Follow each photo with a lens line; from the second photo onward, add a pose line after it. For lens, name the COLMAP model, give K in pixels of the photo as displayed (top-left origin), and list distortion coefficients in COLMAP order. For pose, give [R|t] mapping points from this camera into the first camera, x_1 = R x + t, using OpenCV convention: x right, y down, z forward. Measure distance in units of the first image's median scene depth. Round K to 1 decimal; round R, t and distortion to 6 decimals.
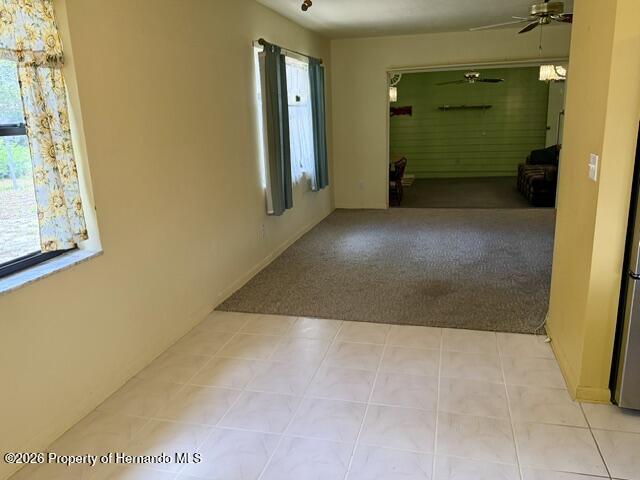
lens RADIAL K [[506.3, 0, 320.0], [0, 506.3, 240.0], [0, 0, 1]] dist [-0.006720, -0.006488]
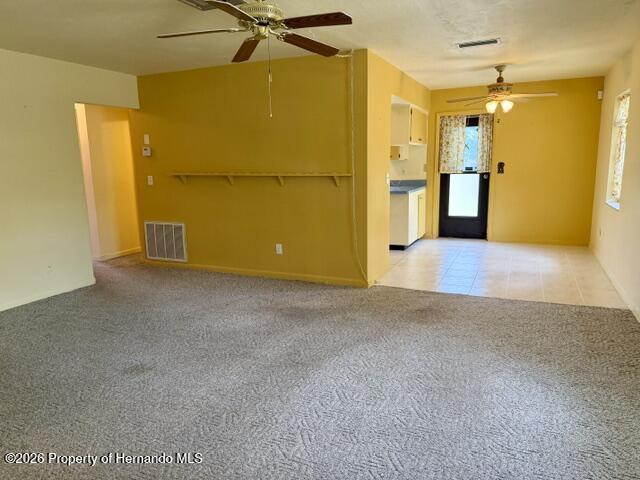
lens RADIAL K [[464.6, 0, 320.0], [0, 464.6, 240.0], [0, 0, 1]] dist [0.008442, 0.001000]
pose [[-0.985149, 0.017756, 0.170783, 0.150599], [0.087716, 0.907099, 0.411676, -0.266329], [-0.147607, 0.420542, -0.895185, 1.014597]]
